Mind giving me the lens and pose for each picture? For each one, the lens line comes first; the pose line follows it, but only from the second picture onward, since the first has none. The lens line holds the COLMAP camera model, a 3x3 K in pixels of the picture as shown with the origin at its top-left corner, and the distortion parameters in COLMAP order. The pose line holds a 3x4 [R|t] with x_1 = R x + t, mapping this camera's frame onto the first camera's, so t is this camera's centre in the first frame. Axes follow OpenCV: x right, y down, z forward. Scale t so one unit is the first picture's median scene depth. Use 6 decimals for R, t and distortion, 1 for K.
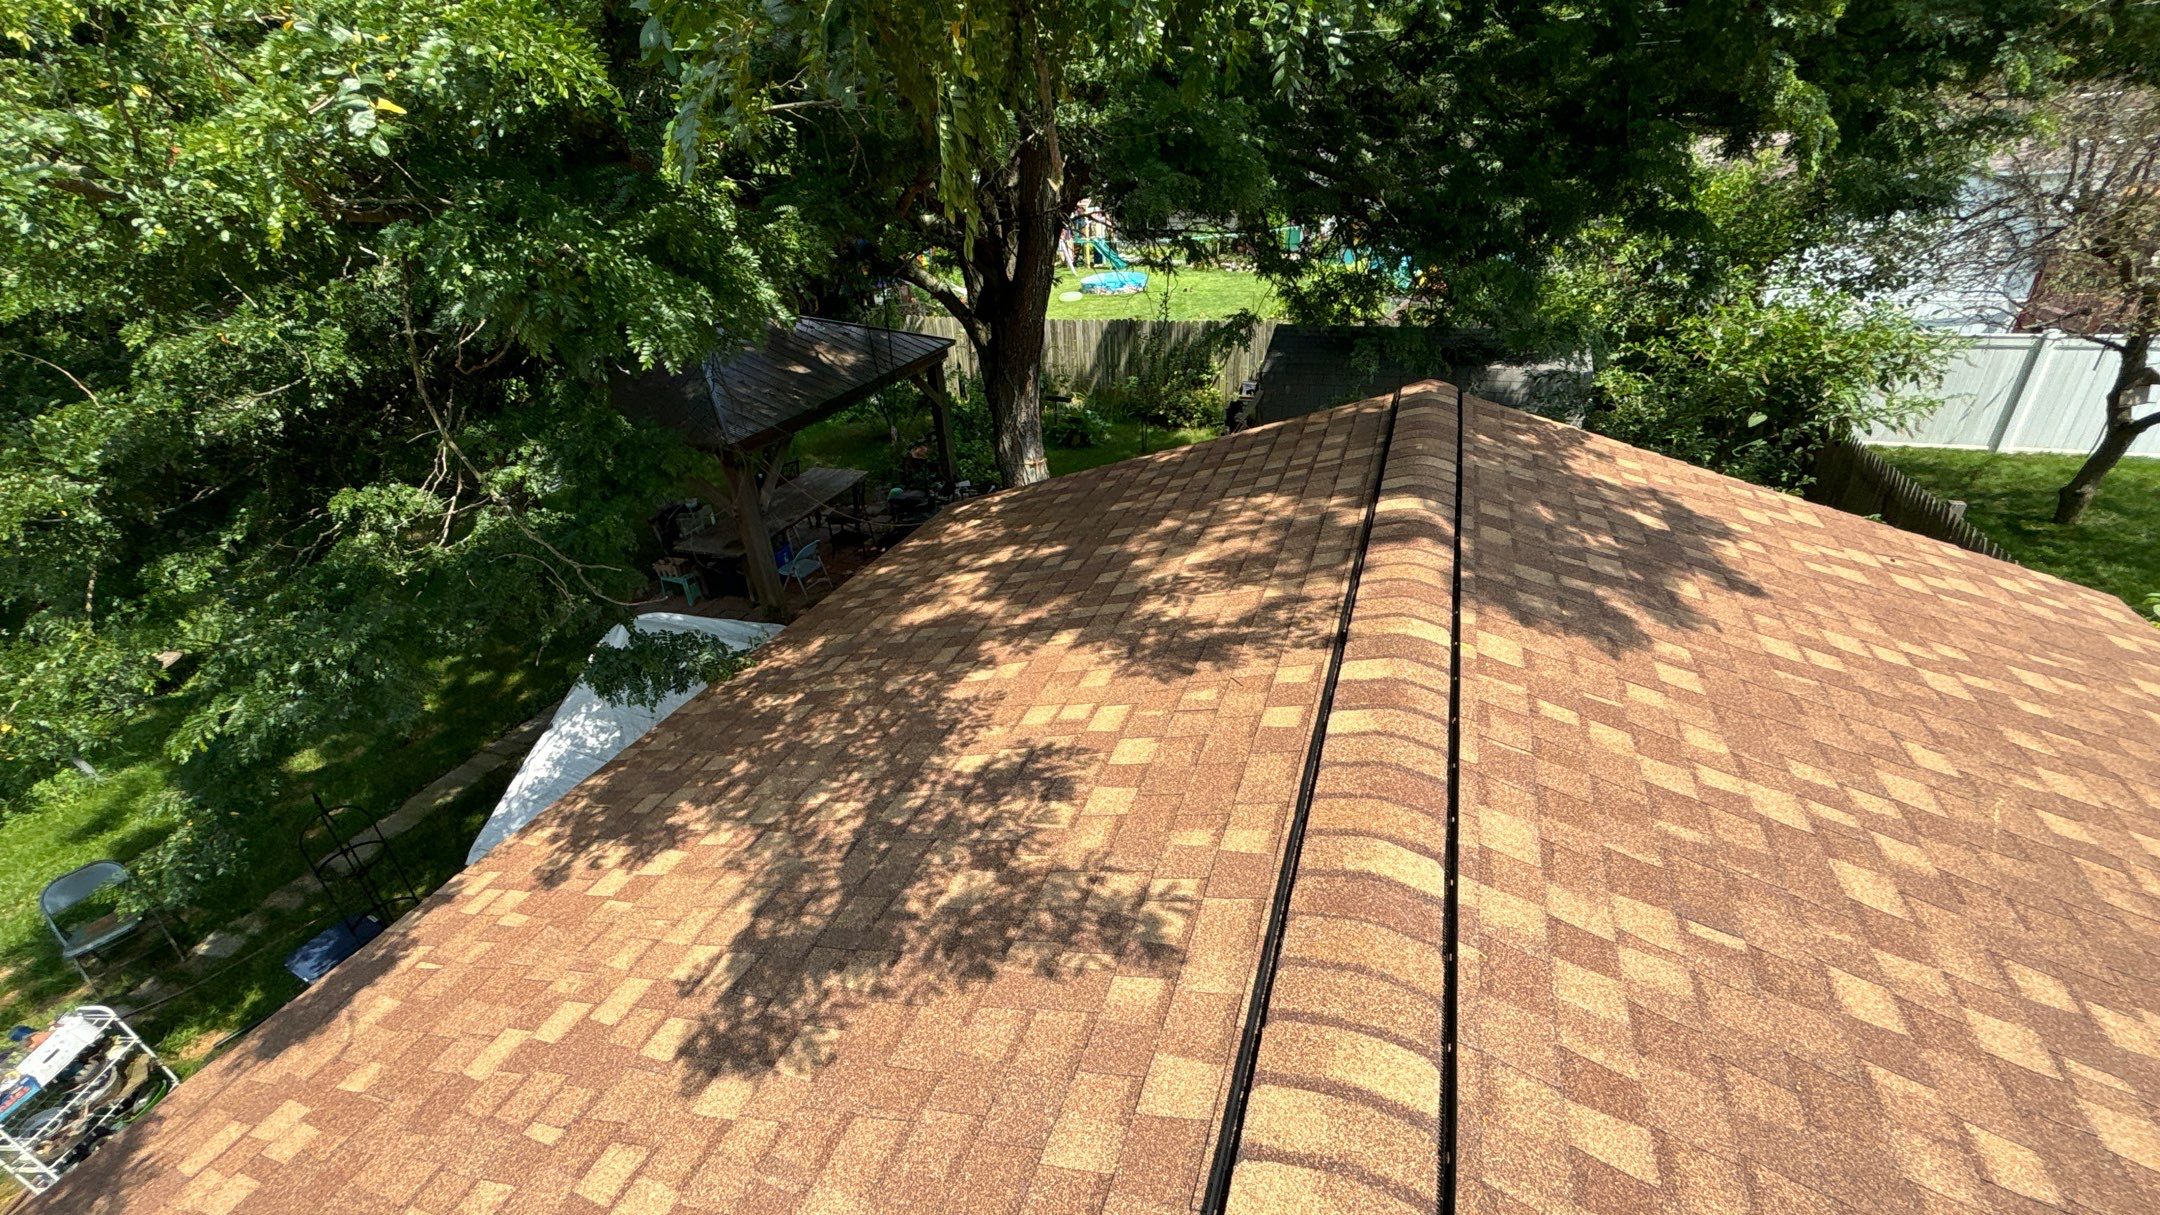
lens RADIAL K [[872.5, 0, 1077.2], [0, 872.5, 598.9], [0, 0, 1]] dist [-0.000178, 0.000581]
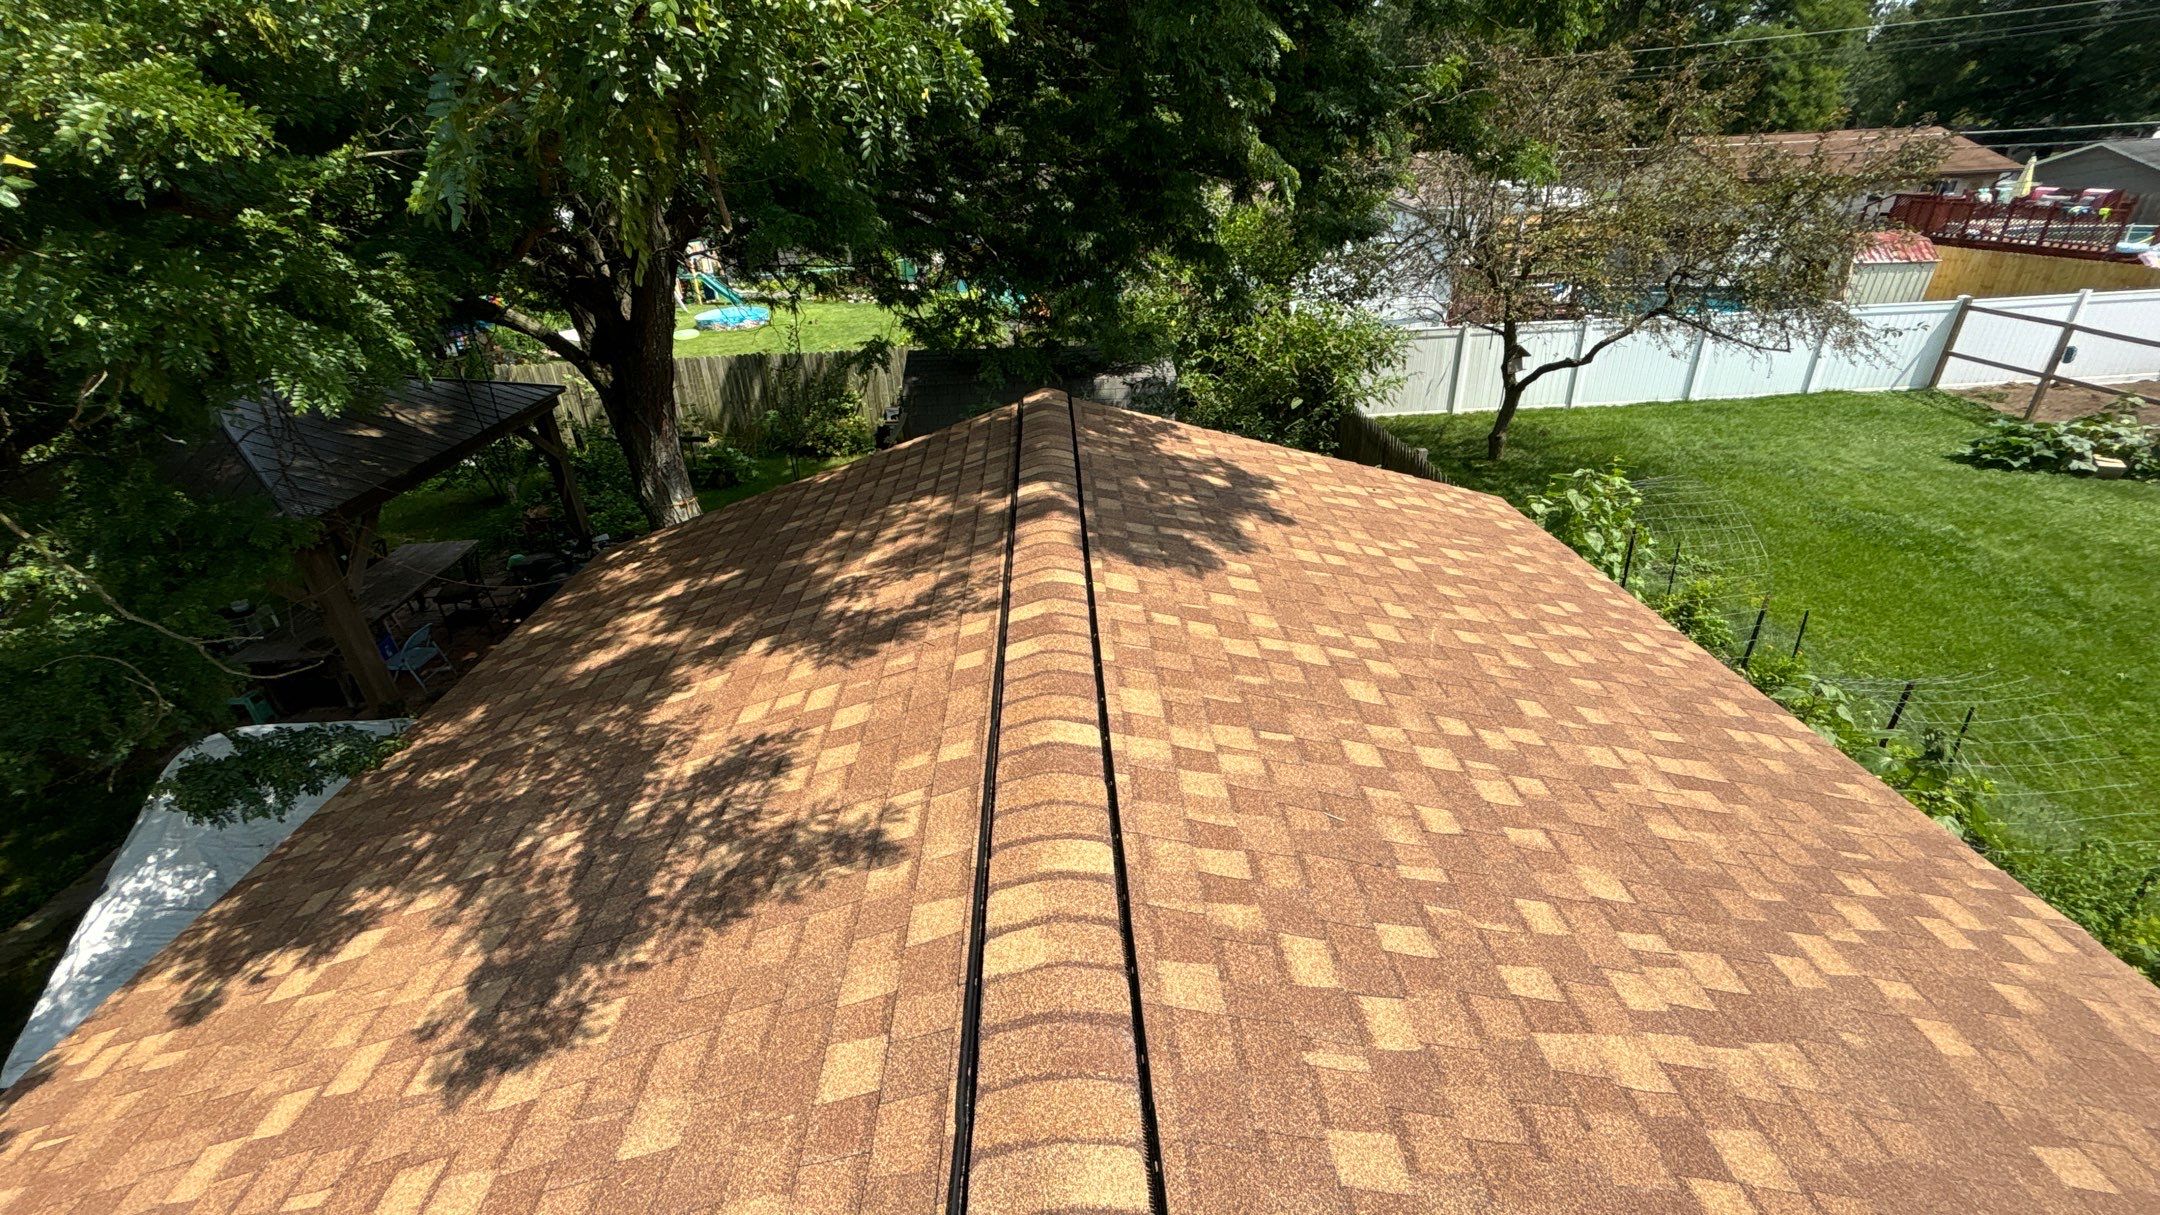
lens RADIAL K [[872.5, 0, 1071.7], [0, 872.5, 601.5], [0, 0, 1]] dist [-0.000178, 0.000581]
pose [[0.921004, -0.158987, 0.355633, -0.033712], [0.168968, 0.985617, 0.003037, 0.049187], [-0.351001, 0.057293, 0.934621, -0.127699]]
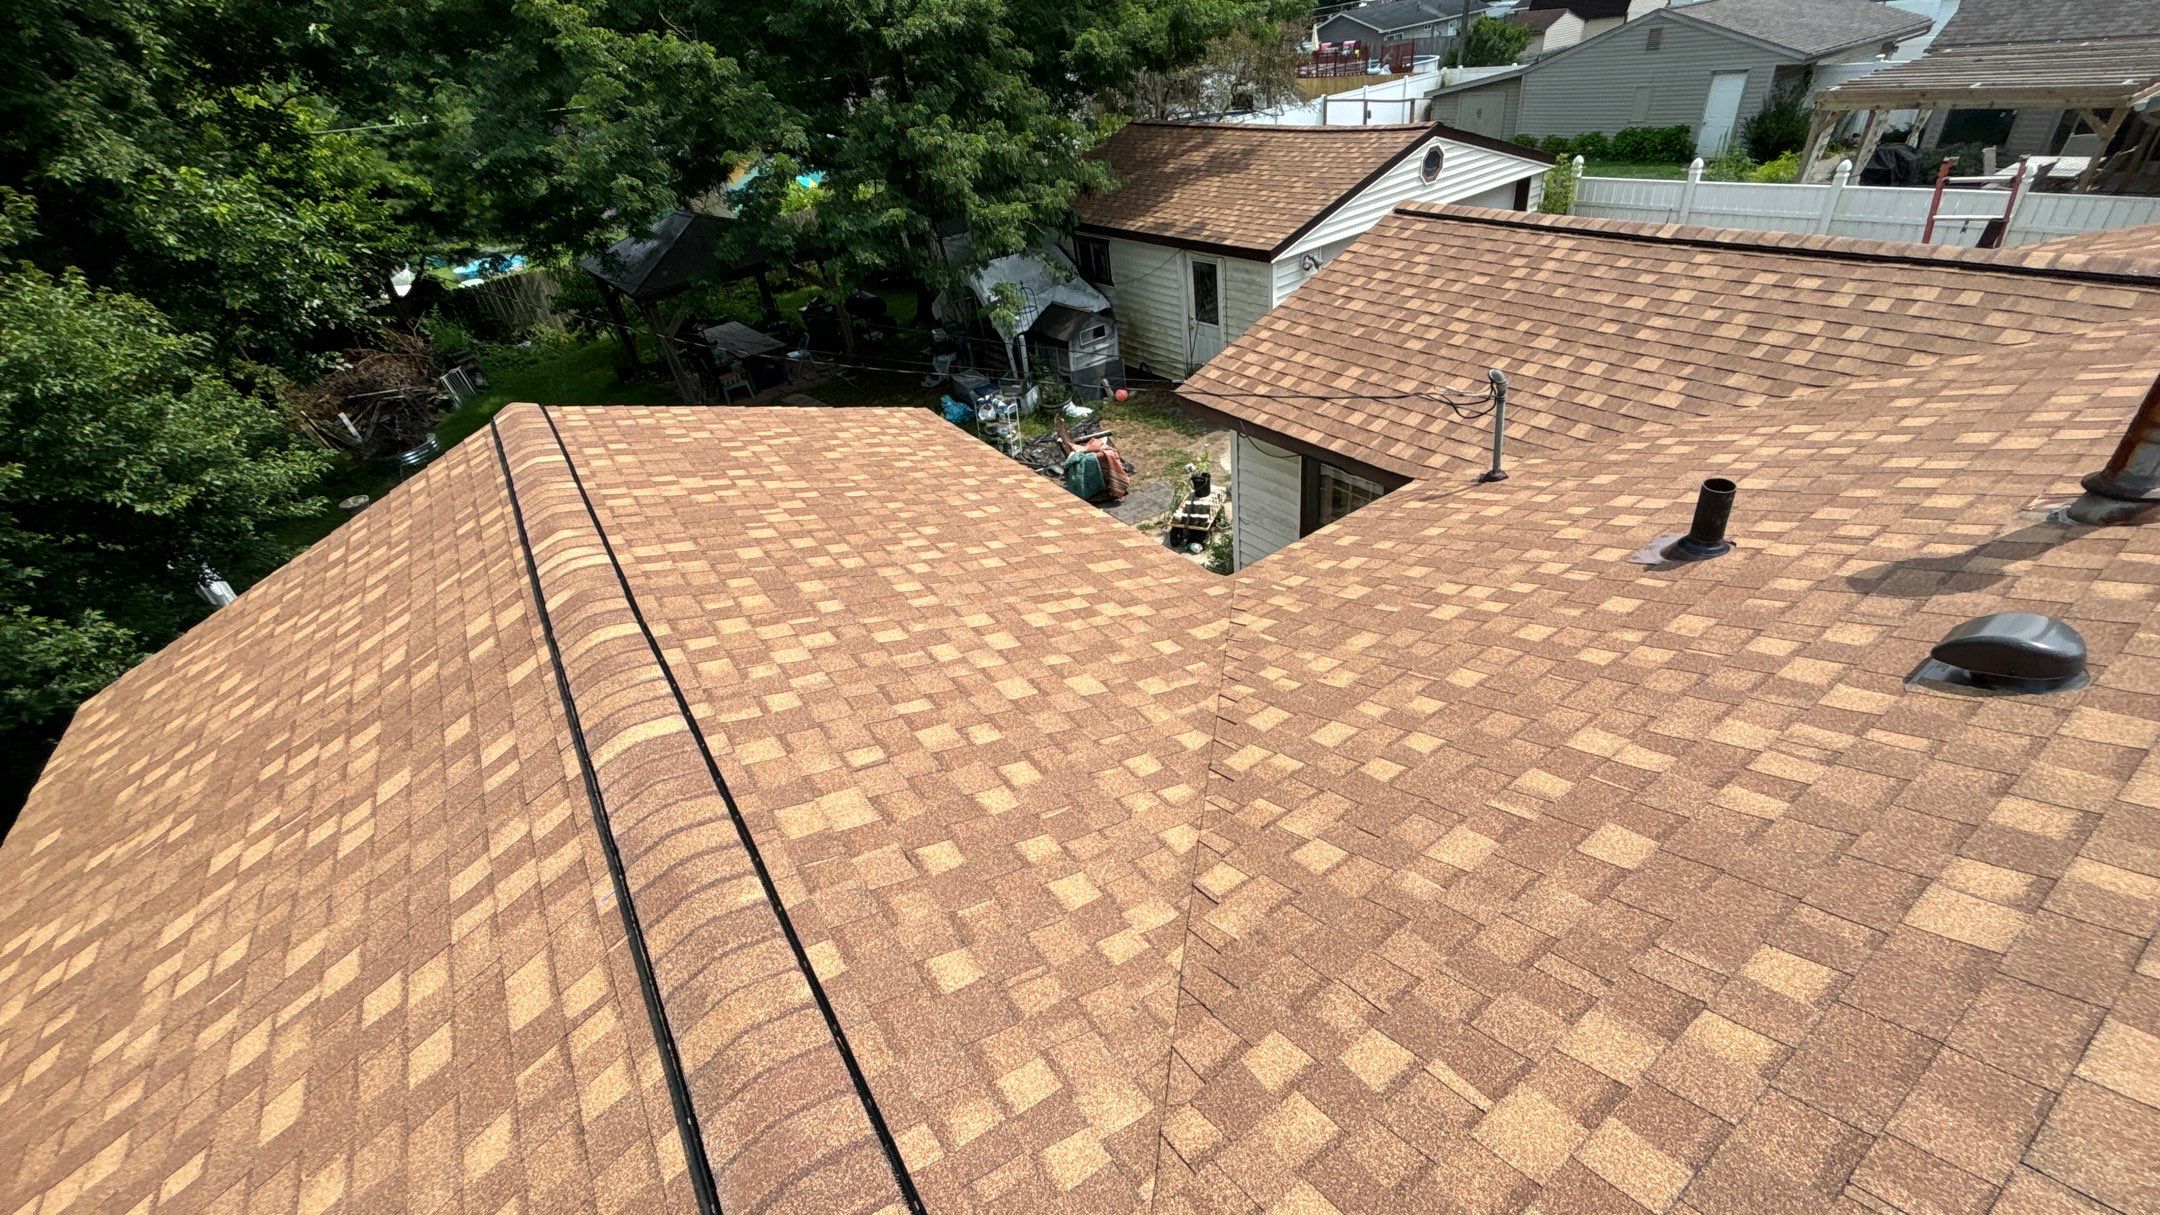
lens RADIAL K [[872.5, 0, 1083.1], [0, 872.5, 609.5], [0, 0, 1]] dist [-0.000178, 0.000581]
pose [[0.561209, -0.471711, 0.680098, -4.073778], [0.461922, 0.860330, 0.215546, 0.782316], [-0.686784, 0.193186, 0.700719, -1.237941]]
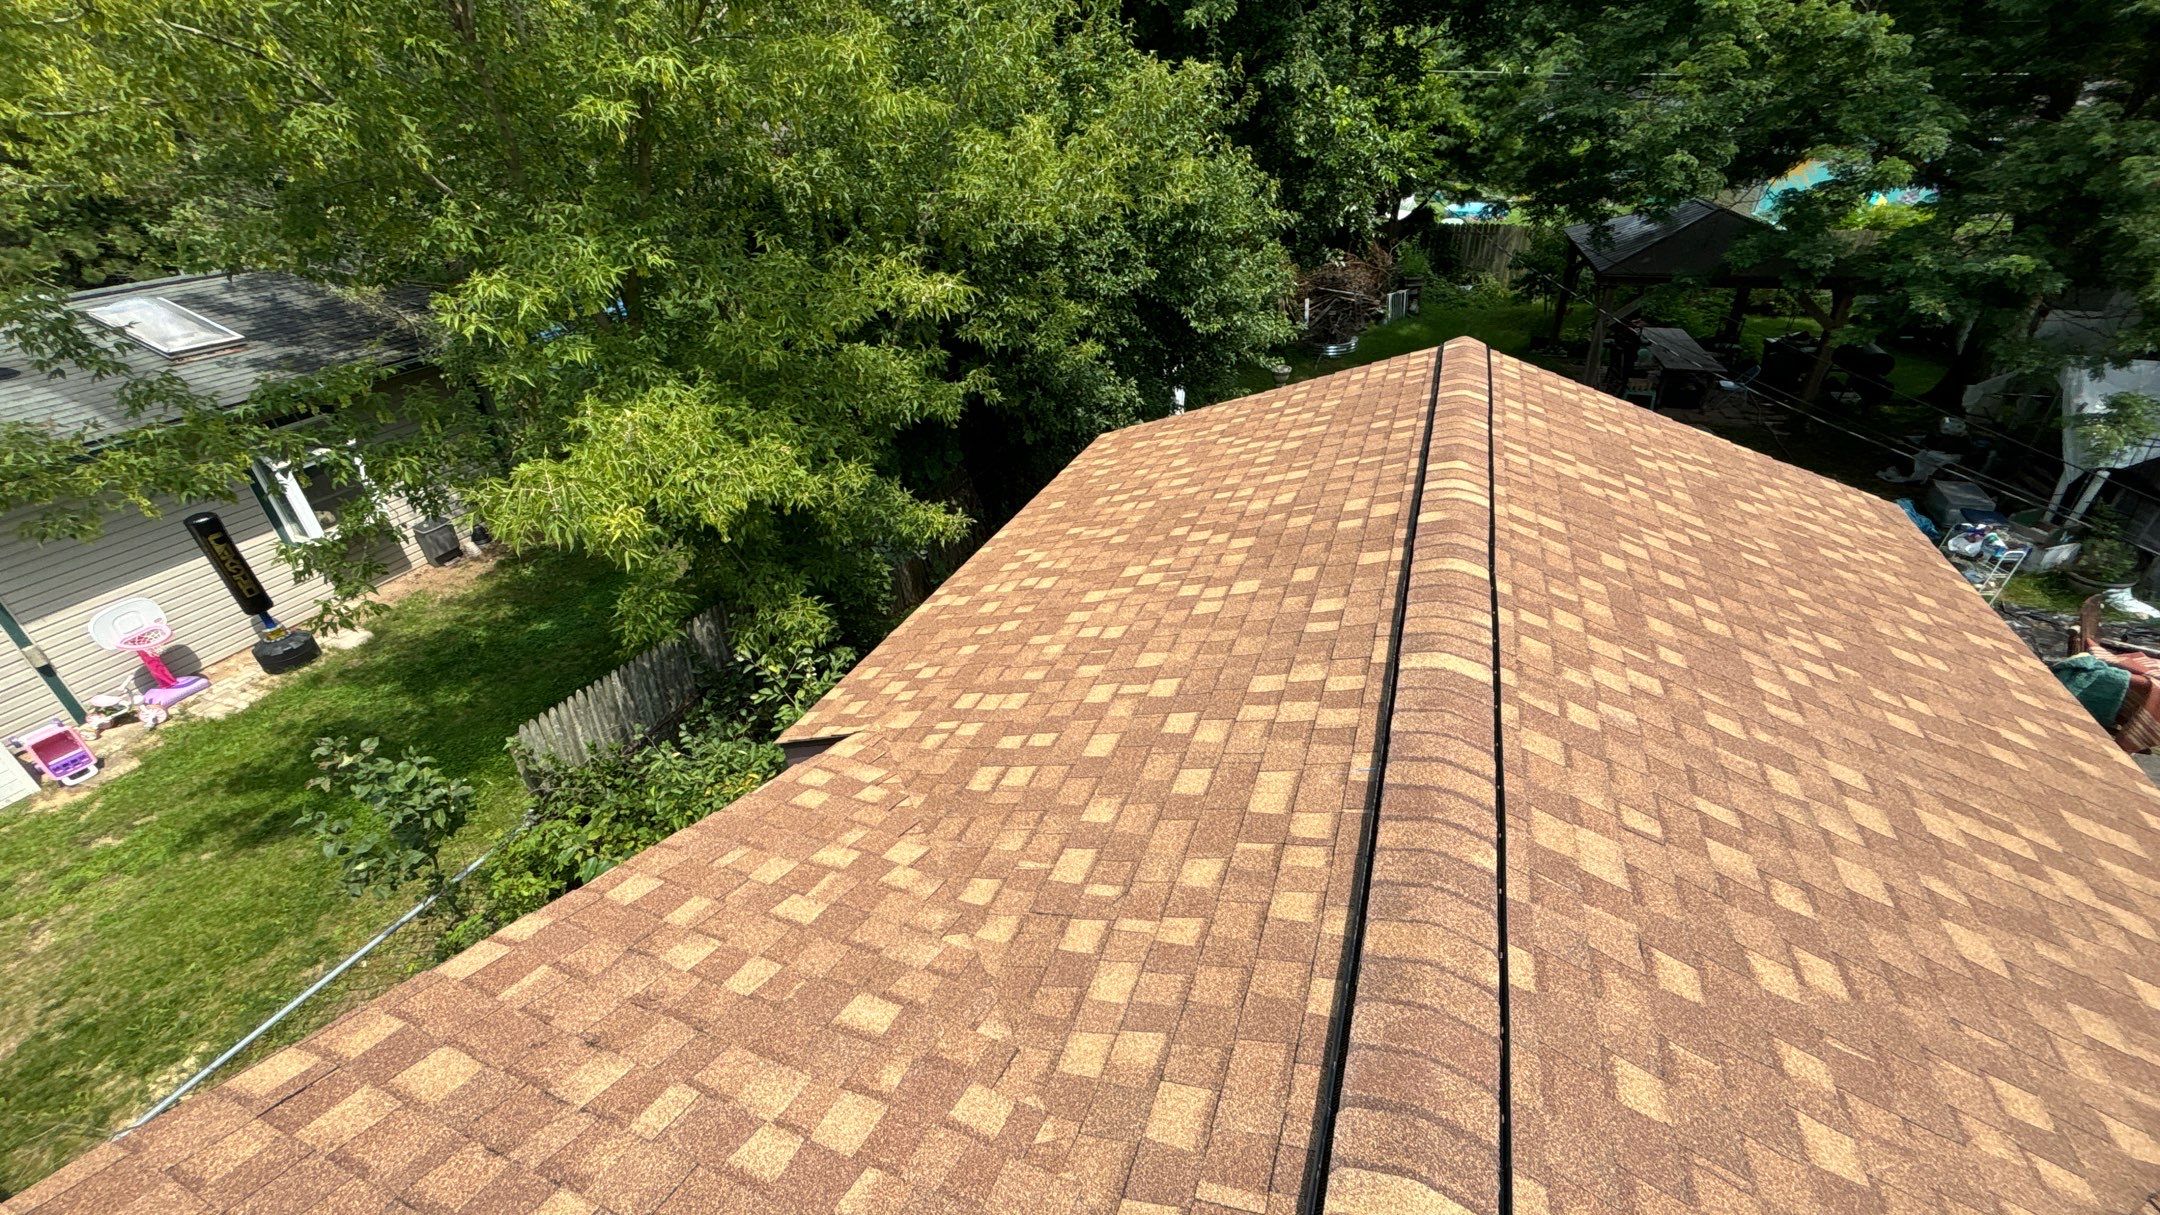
lens RADIAL K [[872.5, 0, 1077.9], [0, 872.5, 609.1], [0, 0, 1]] dist [-0.000178, 0.000581]
pose [[0.999693, 0.020111, 0.014458, -4.174711], [-0.020908, 0.998141, 0.057244, 0.772945], [-0.013279, -0.057528, 0.998256, -1.212782]]
